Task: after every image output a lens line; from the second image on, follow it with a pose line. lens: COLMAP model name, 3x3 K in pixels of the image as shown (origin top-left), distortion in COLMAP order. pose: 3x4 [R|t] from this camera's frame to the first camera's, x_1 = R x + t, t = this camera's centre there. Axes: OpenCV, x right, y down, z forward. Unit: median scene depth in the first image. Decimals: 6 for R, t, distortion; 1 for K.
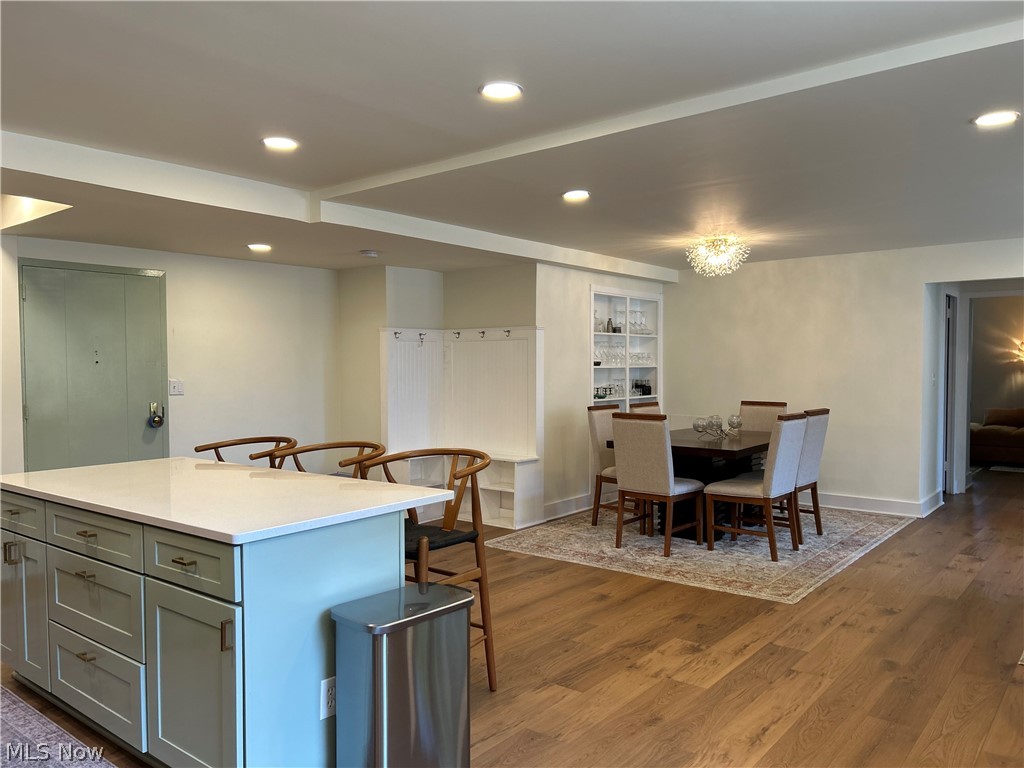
lens RADIAL K [[775.1, 0, 513.8], [0, 775.1, 385.3], [0, 0, 1]] dist [0.009593, -0.000218]
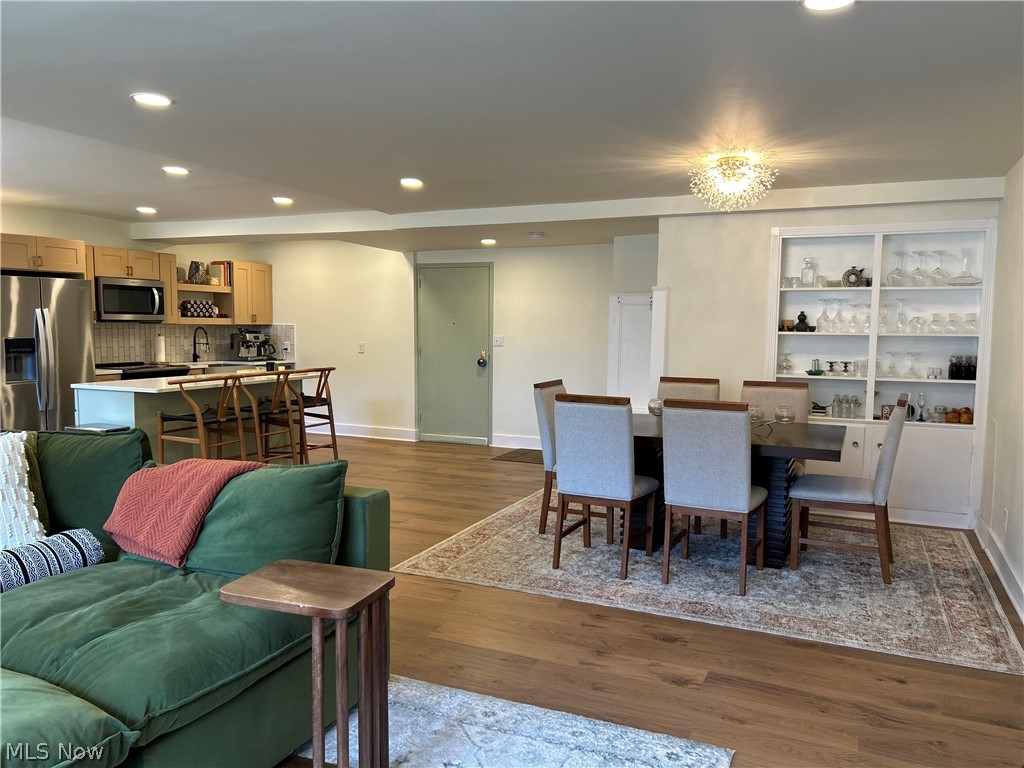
lens RADIAL K [[775.1, 0, 513.4], [0, 775.1, 386.8], [0, 0, 1]] dist [0.009593, -0.000218]
pose [[0.244443, 0.081821, -0.966205, 1.007906], [-0.037372, 0.996488, 0.074931, -0.022312], [0.968943, 0.017793, 0.246643, 0.685128]]
